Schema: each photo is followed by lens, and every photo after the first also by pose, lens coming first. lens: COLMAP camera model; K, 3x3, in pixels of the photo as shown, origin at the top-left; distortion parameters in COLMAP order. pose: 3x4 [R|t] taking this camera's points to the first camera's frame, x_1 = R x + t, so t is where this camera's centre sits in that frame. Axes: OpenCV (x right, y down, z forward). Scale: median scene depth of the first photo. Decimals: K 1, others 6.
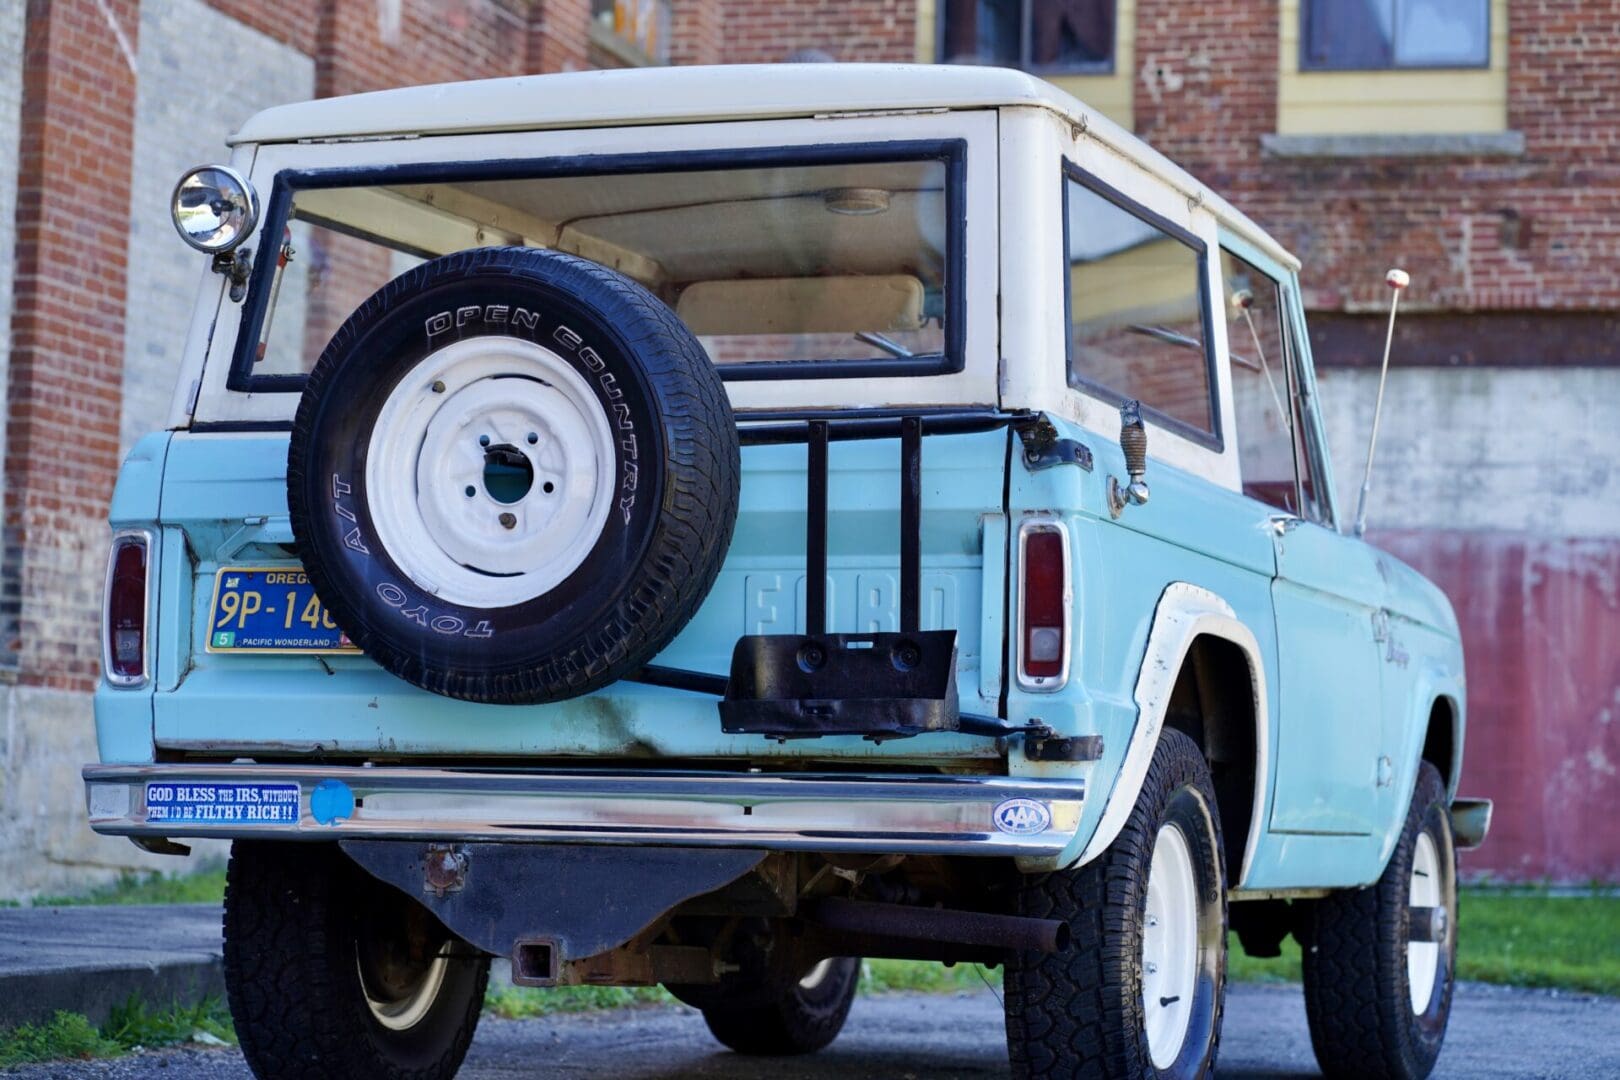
lens RADIAL K [[3813.0, 0, 810.0], [0, 3813.0, 540.0], [0, 0, 1]] dist [0.190455, -3.290214]
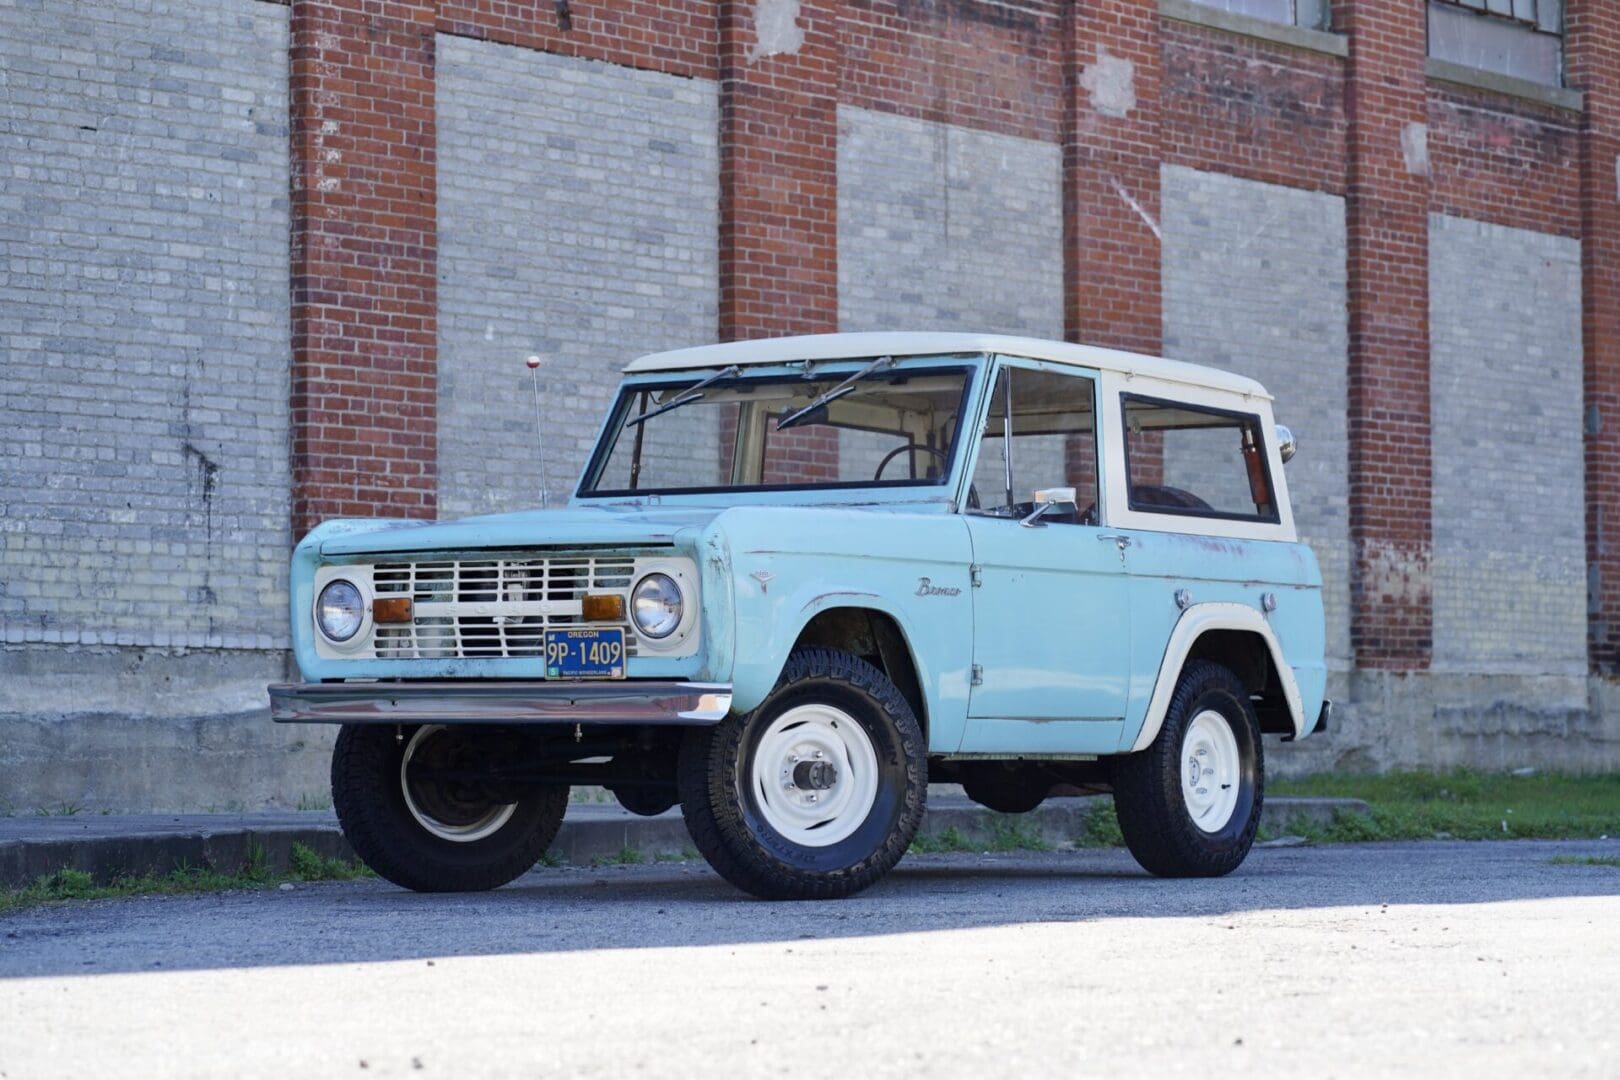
lens RADIAL K [[3813.0, 0, 810.0], [0, 3813.0, 540.0], [0, 0, 1]] dist [0.190455, -3.290214]
pose [[0.896892, -0.058297, -0.438389, 0.293658], [0.062107, 0.998053, -0.005658, -0.006392], [0.437866, -0.022153, 0.898767, -0.323546]]
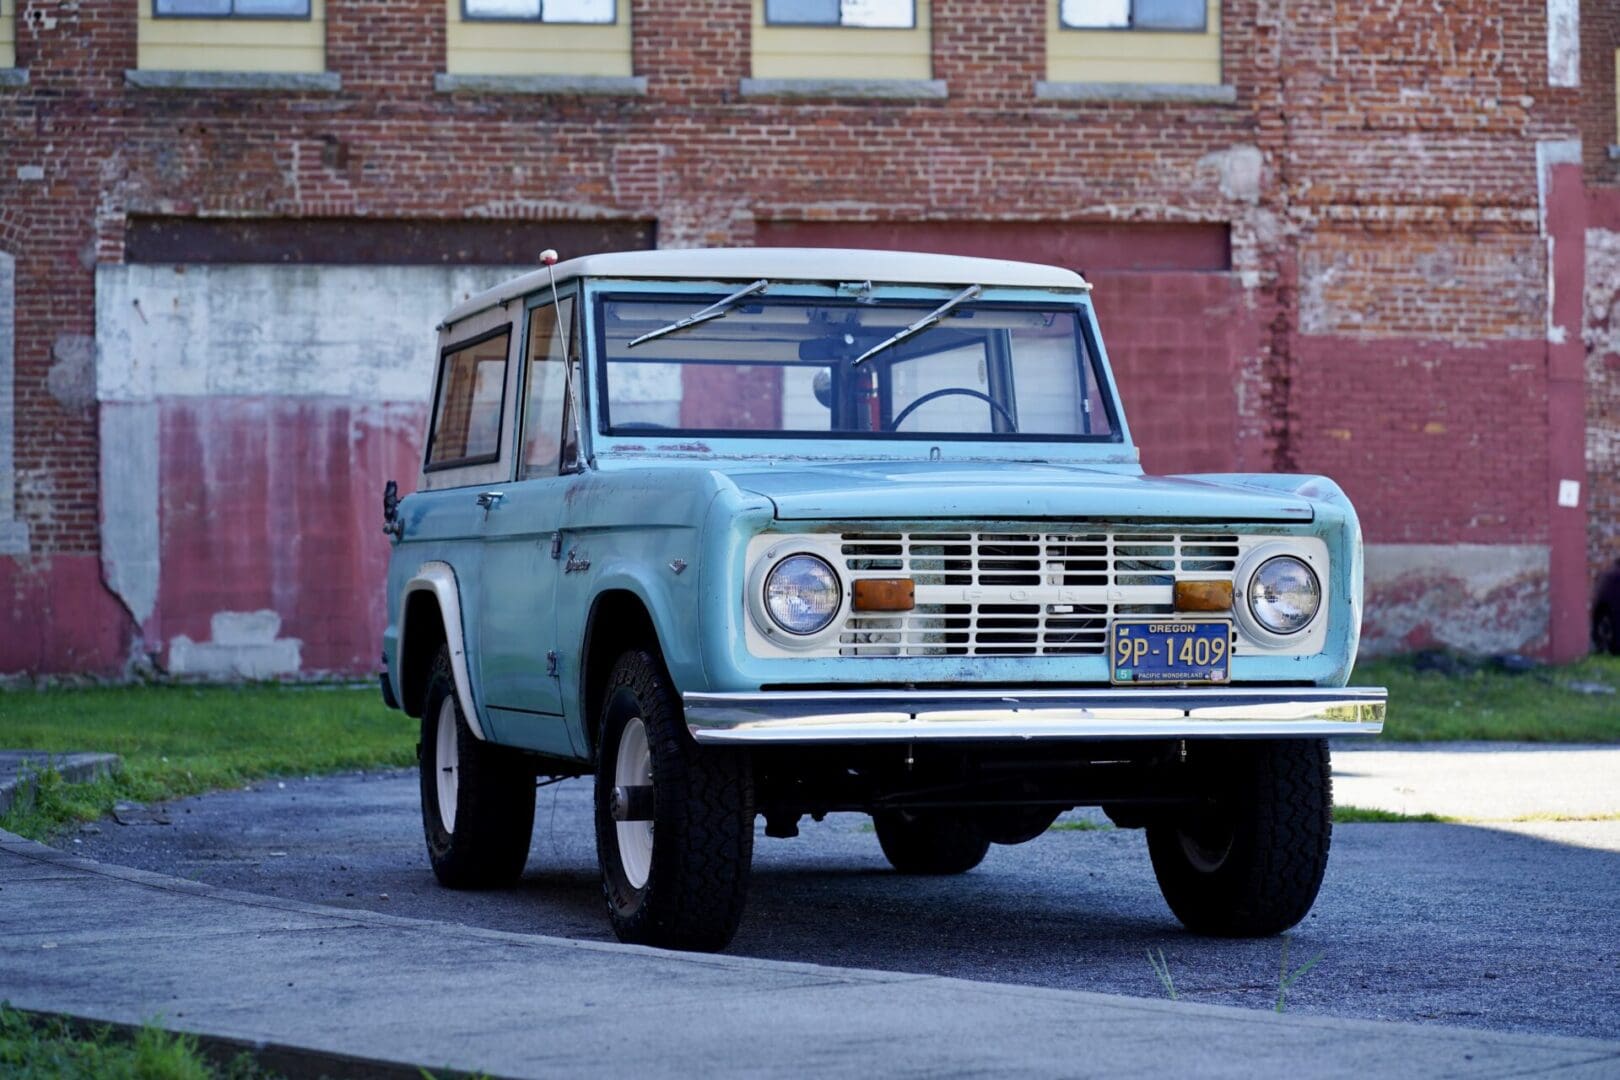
lens RADIAL K [[3708.5, 0, 810.0], [0, 3708.5, 540.0], [0, 0, 1]] dist [0.241855, -3.626058]
pose [[0.912231, -0.031314, 0.408477, -0.221188], [0.006888, 0.998106, 0.061131, -0.036803], [-0.409617, -0.052951, 0.910719, -0.216257]]
